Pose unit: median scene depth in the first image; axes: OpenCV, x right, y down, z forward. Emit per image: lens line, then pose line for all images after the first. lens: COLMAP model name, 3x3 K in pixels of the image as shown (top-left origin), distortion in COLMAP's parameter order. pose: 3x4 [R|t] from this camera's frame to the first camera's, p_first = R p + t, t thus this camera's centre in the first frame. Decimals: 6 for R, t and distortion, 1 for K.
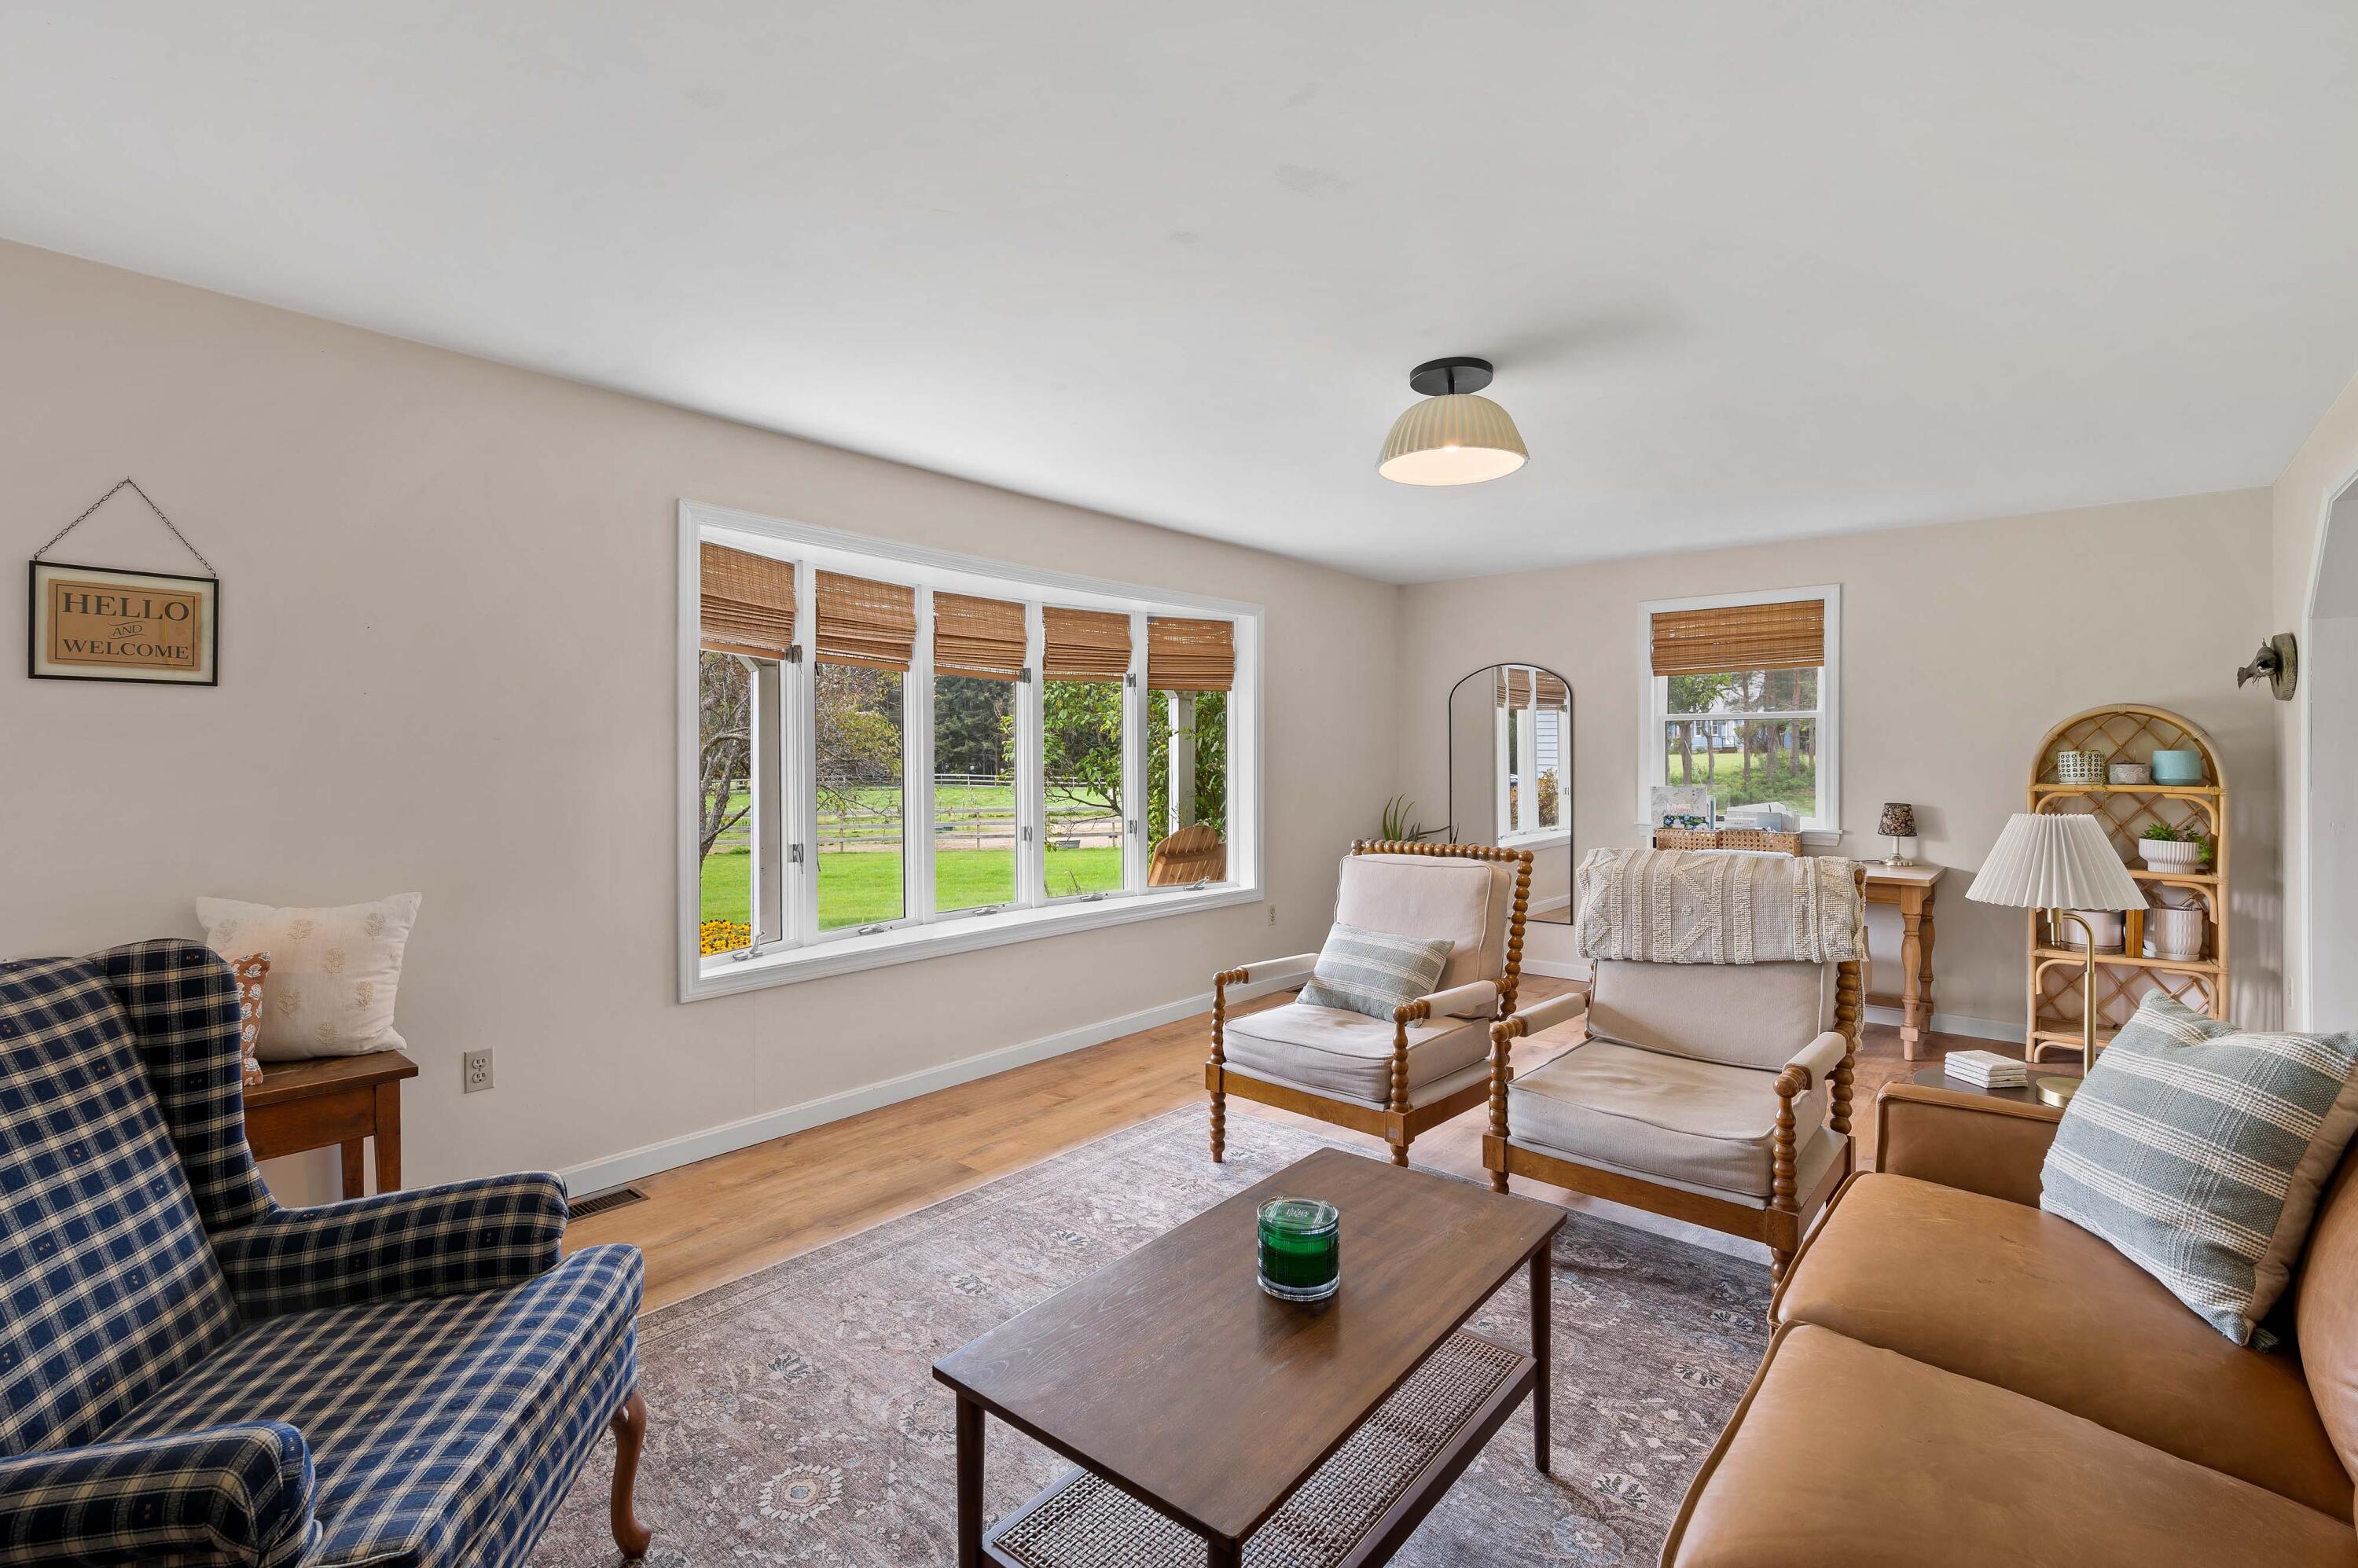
lens RADIAL K [[1062.7, 0, 1183.1], [0, 1062.7, 771.0], [0, 0, 1]] dist [0.000146, 0.000030]
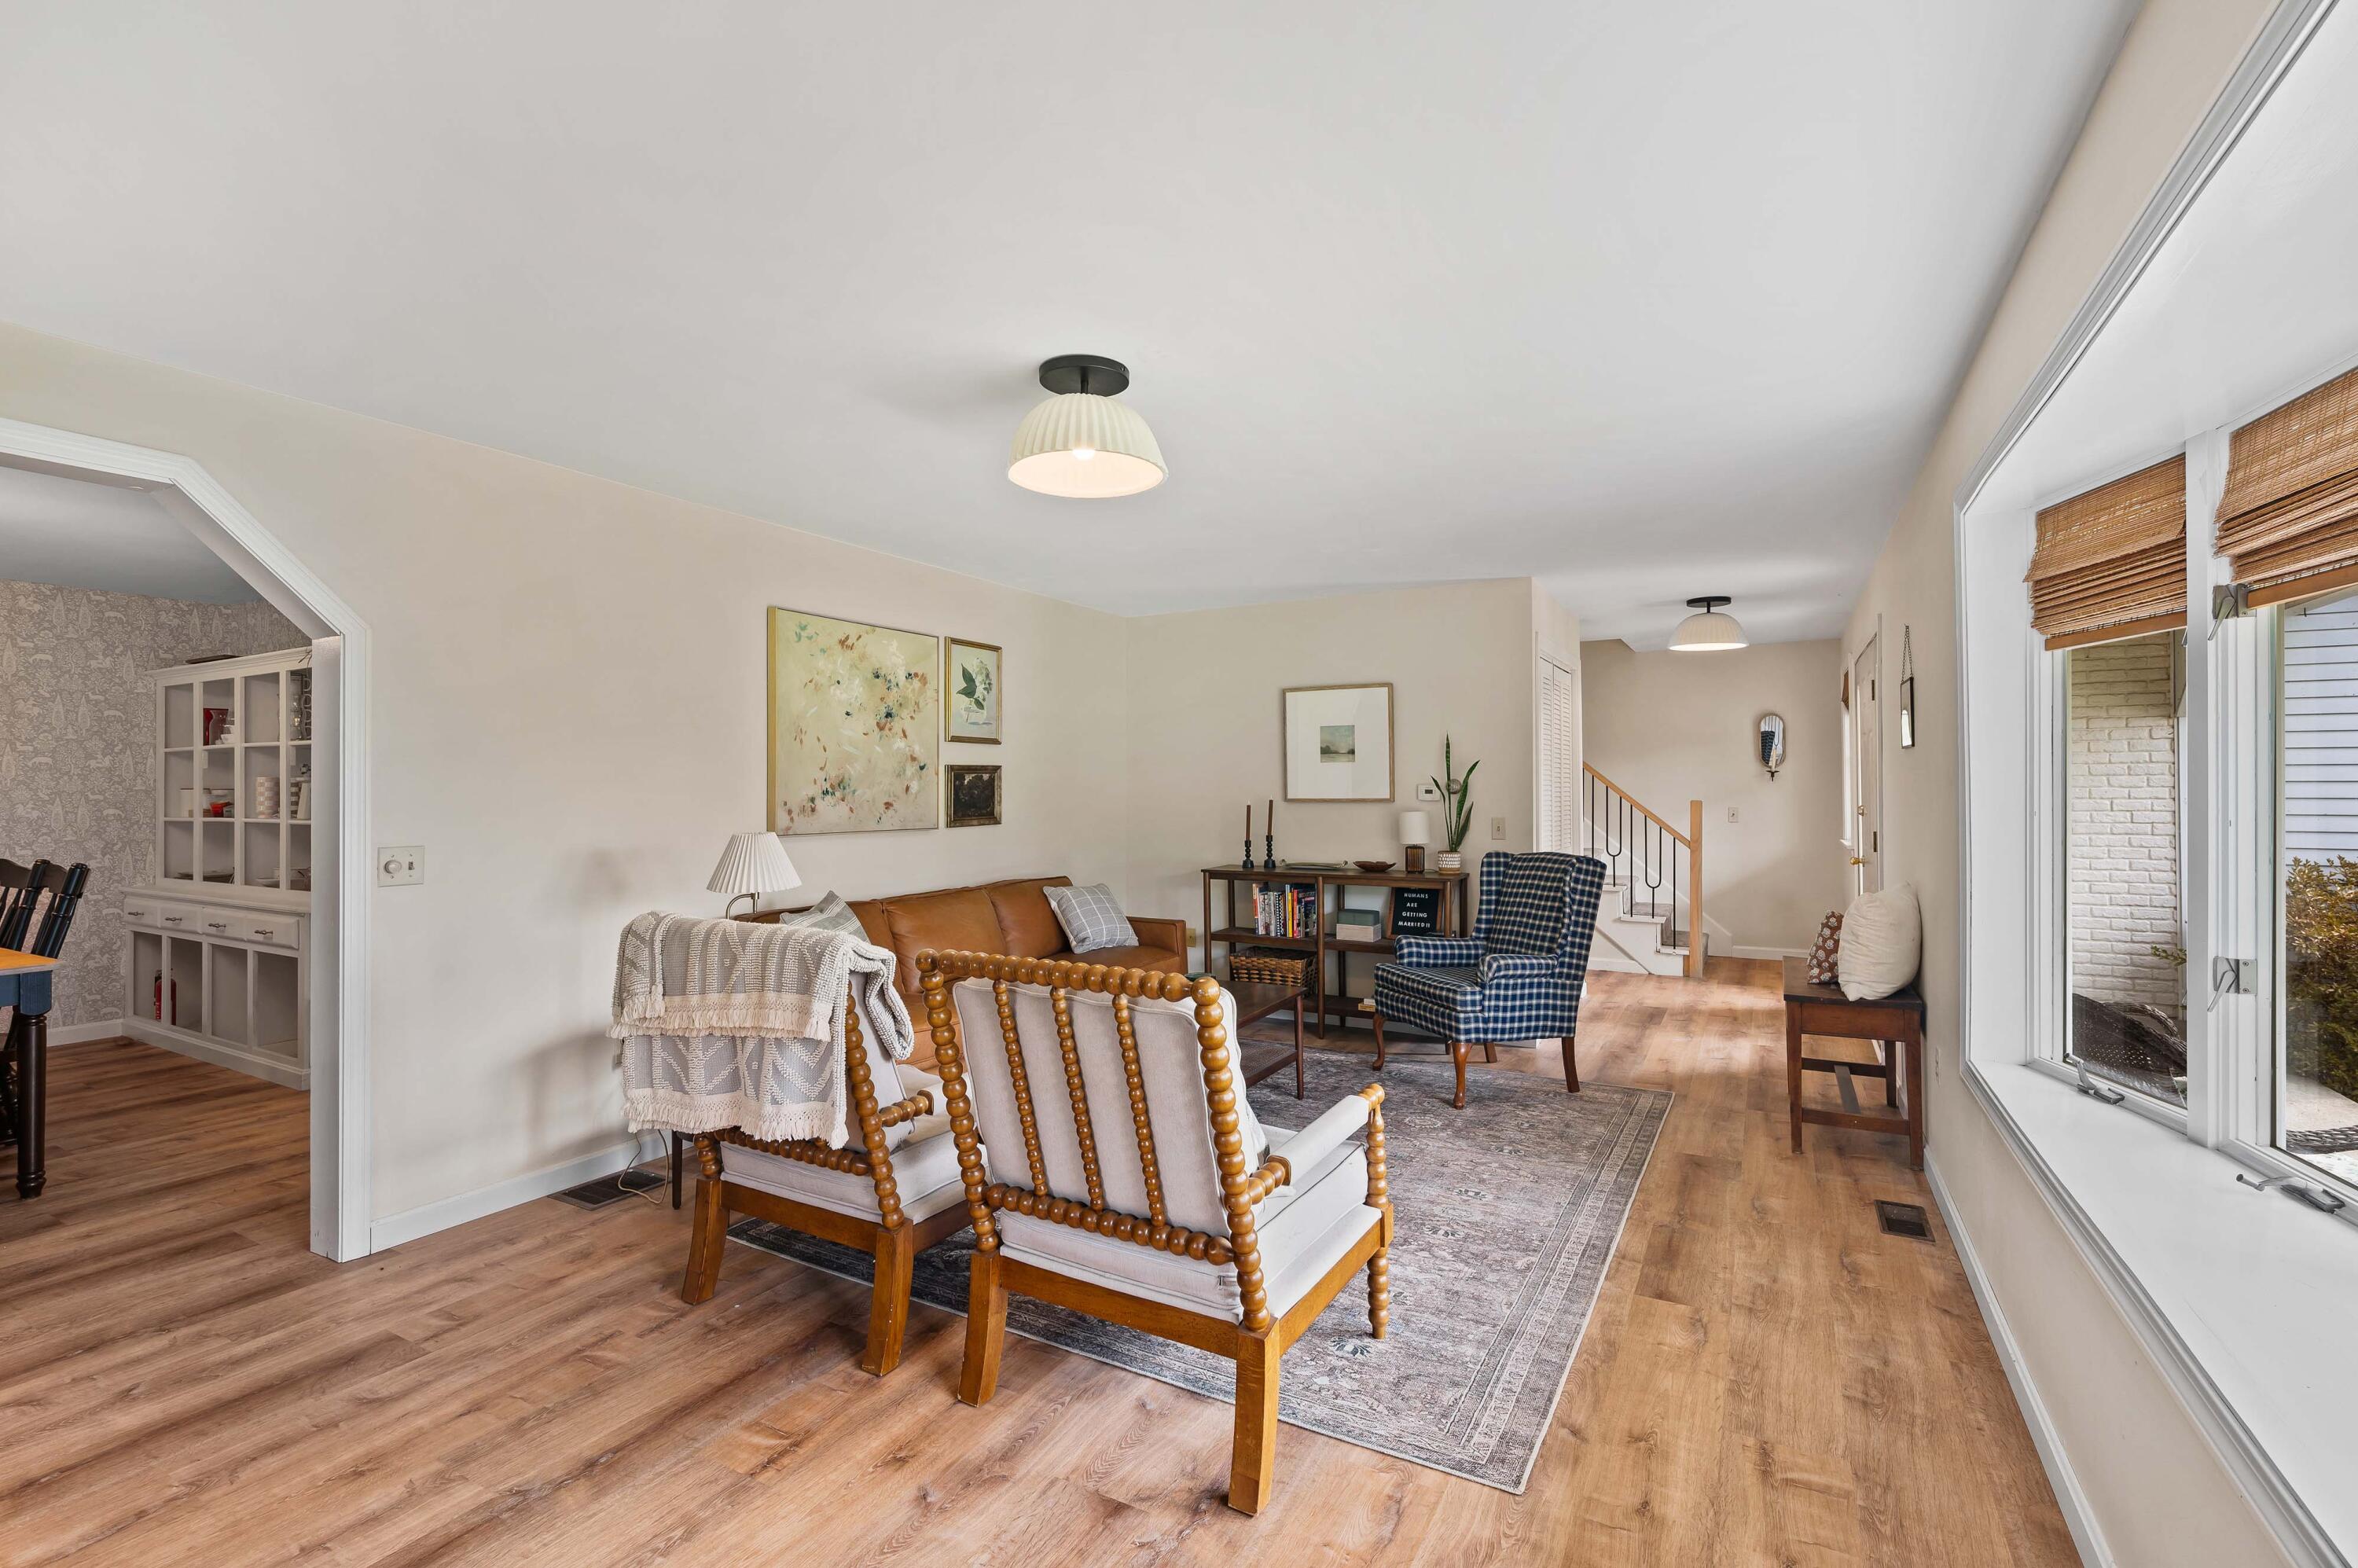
lens RADIAL K [[1062.7, 0, 1183.1], [0, 1062.7, 771.0], [0, 0, 1]] dist [0.000146, 0.000030]
pose [[-0.982322, -0.004196, -0.187151, 0.310244], [-0.002040, 0.999929, -0.011712, -0.020003], [0.187187, -0.011123, -0.982261, 1.723815]]
